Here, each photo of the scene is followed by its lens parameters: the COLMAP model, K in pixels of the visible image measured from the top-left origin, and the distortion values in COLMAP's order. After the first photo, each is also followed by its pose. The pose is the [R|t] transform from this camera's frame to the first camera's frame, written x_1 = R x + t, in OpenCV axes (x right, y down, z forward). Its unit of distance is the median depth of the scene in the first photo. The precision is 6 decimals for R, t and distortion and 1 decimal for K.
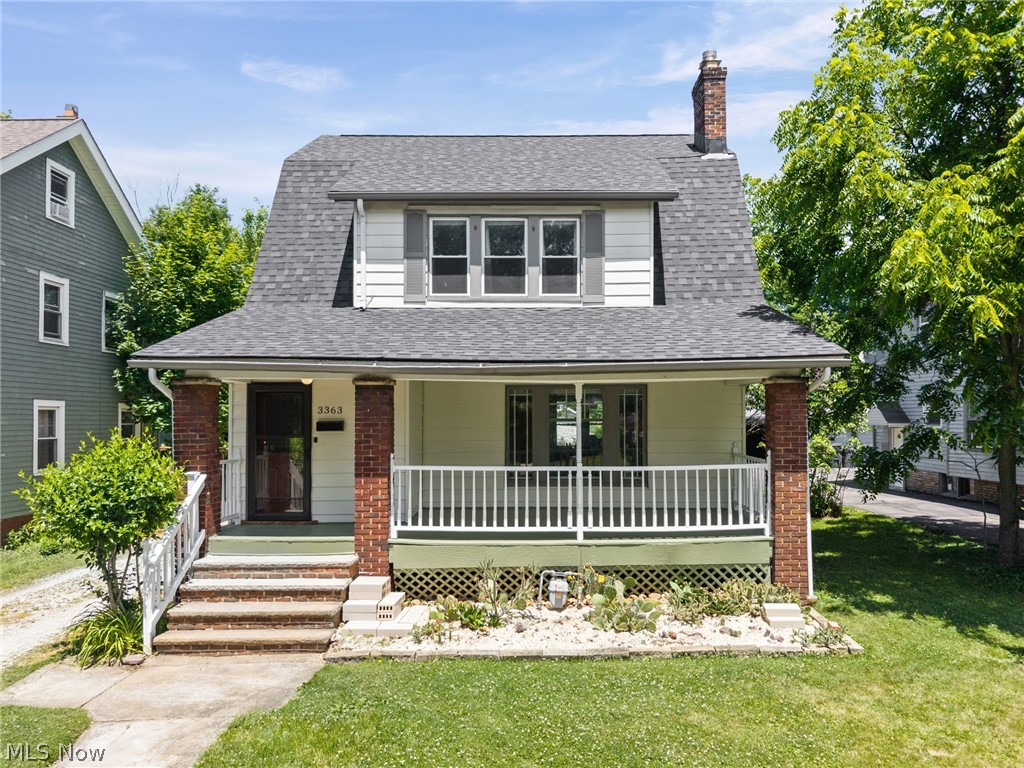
lens RADIAL K [[728.4, 0, 539.4], [0, 728.4, 385.7], [0, 0, 1]] dist [0.000625, 0.000243]
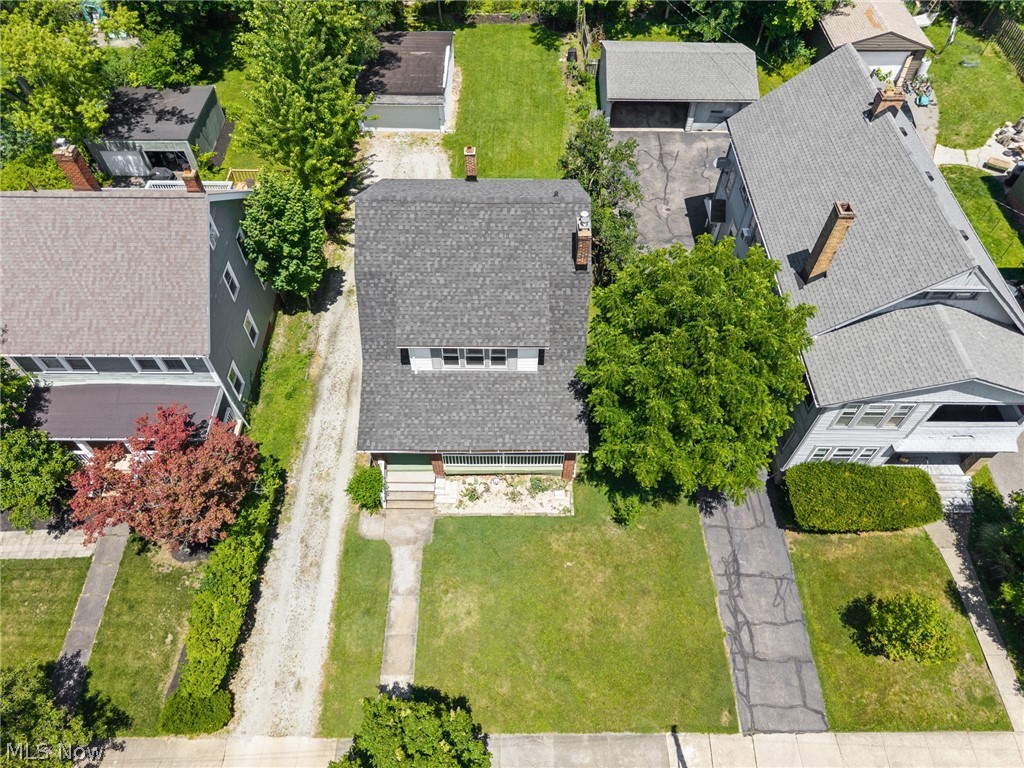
lens RADIAL K [[669.6, 0, 512.0], [0, 669.6, 384.0], [0, 0, 1]] dist [0.003089, 0.000869]
pose [[0.999927, -0.000576, 0.012047, 0.046898], [-0.009609, 0.565681, 0.824568, -1.883812], [-0.007290, -0.824624, 0.565635, -0.279796]]
